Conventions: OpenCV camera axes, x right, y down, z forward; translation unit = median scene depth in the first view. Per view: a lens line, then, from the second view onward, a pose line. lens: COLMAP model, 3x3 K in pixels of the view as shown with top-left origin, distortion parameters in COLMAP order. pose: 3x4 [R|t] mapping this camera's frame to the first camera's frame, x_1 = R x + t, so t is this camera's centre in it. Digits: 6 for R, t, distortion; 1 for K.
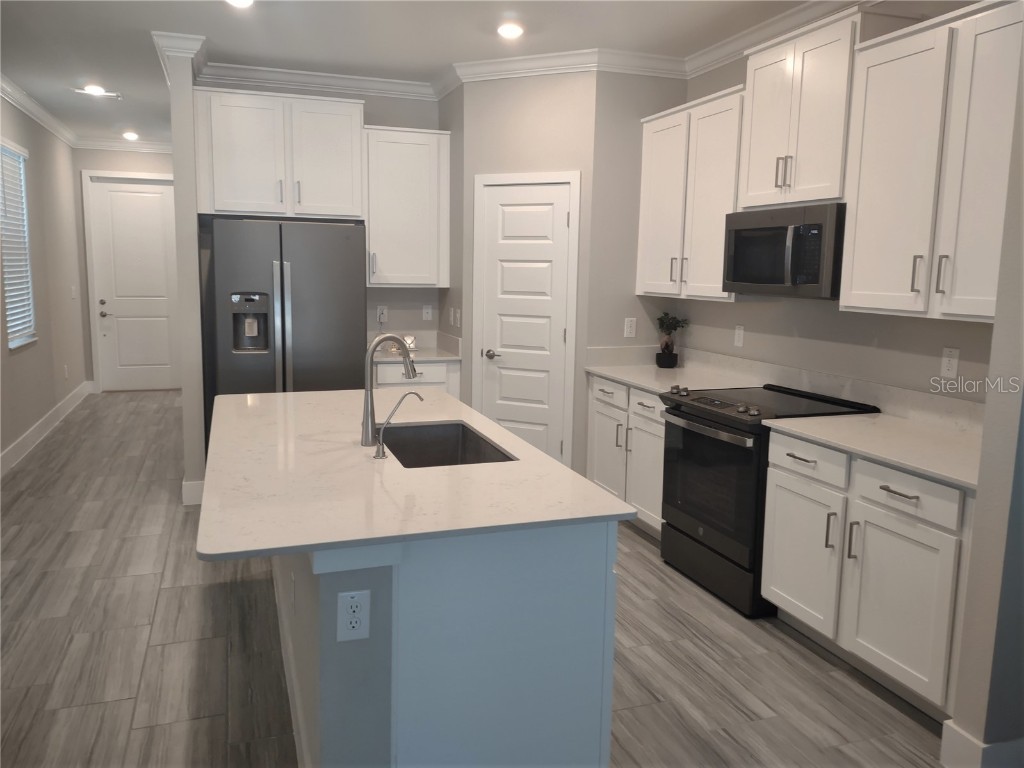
lens RADIAL K [[770.8, 0, 516.5], [0, 770.8, 397.6], [0, 0, 1]] dist [0.080160, -0.071005]
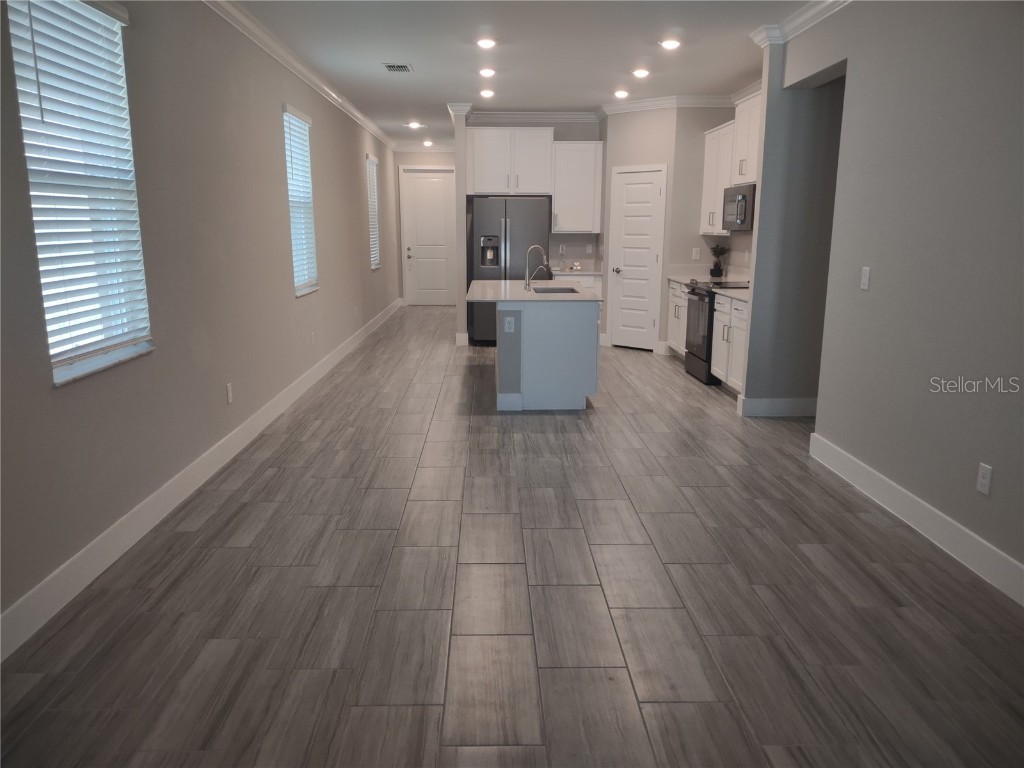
lens RADIAL K [[770.8, 0, 550.1], [0, 770.8, 398.5], [0, 0, 1]] dist [0.080160, -0.071005]
pose [[0.963439, 0.044089, -0.264276, 0.318589], [-0.031266, 0.998130, 0.052534, 0.158786], [0.266098, -0.042350, 0.963015, -0.807115]]
